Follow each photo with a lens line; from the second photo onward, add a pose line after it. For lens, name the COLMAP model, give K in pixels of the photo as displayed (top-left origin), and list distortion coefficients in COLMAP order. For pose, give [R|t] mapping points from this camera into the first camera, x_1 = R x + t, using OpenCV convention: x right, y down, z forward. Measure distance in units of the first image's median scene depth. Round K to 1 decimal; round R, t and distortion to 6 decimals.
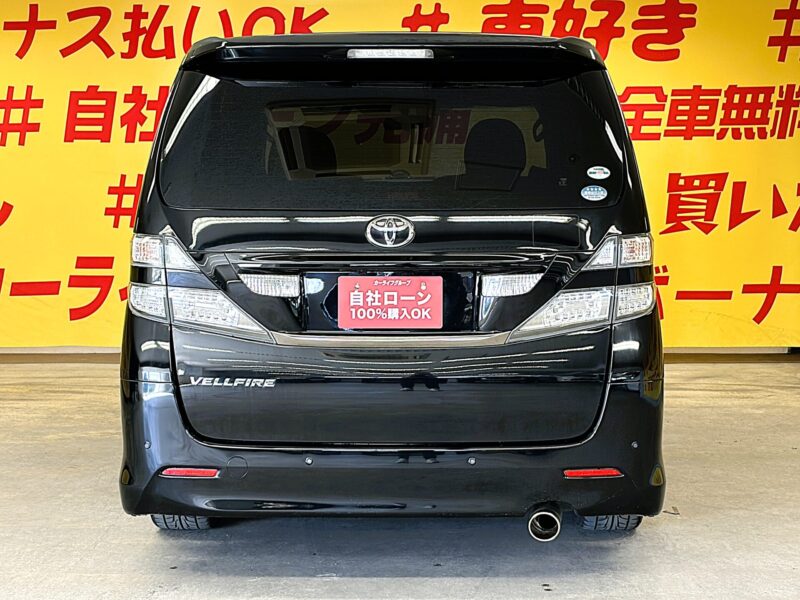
lens RADIAL K [[1779.8, 0, 426.7], [0, 1779.8, 295.7], [0, 0, 1]] dist [0.218664, 0.330237]
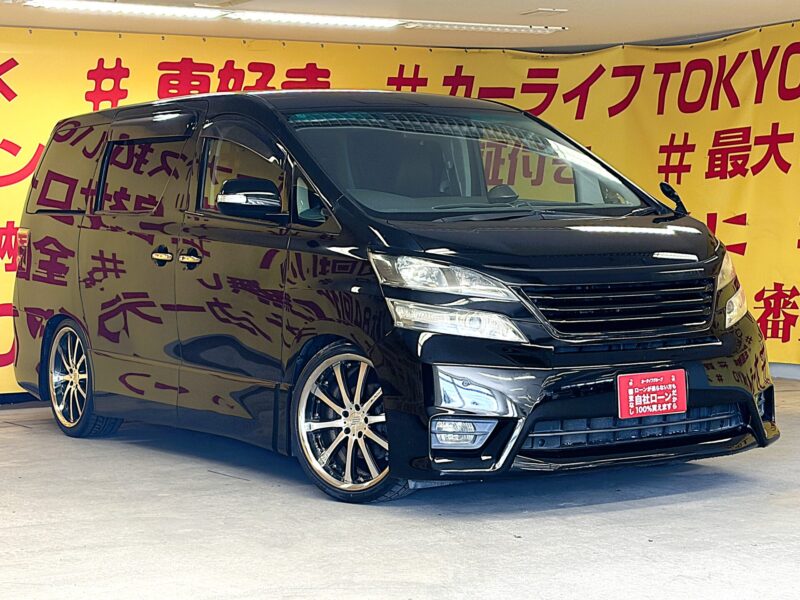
lens RADIAL K [[1724.5, 0, 422.8], [0, 1724.5, 291.2], [0, 0, 1]] dist [0.288994, -0.653831]
pose [[0.835374, -0.038333, 0.548344, -0.414870], [0.075585, 0.996100, -0.045515, 0.034528], [-0.544461, 0.079469, 0.835013, 0.050295]]
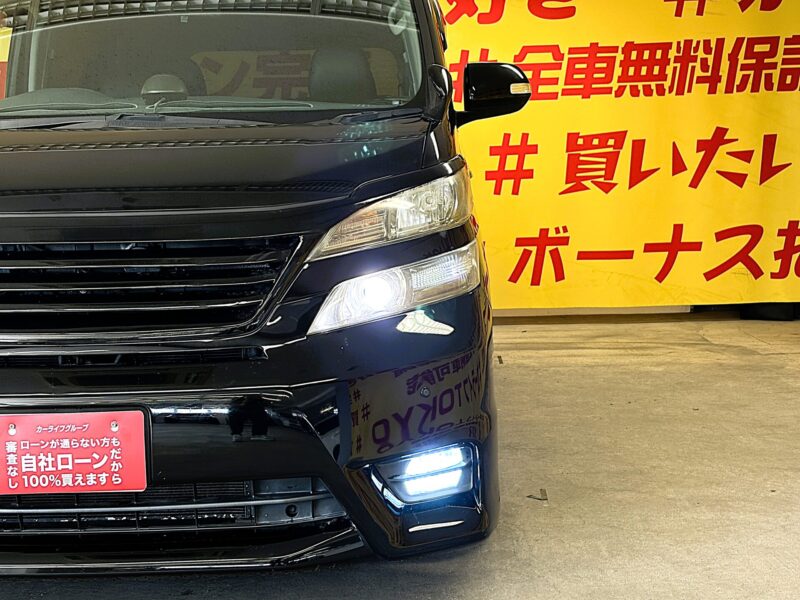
lens RADIAL K [[1295.7, 0, 400.0], [0, 1295.7, 300.0], [0, 0, 1]] dist [0.149349, -0.212951]
pose [[0.999495, -0.019790, -0.024871, 0.058682], [0.019879, 0.999797, 0.003313, 0.020317], [0.024801, -0.003806, 0.999685, 0.275111]]
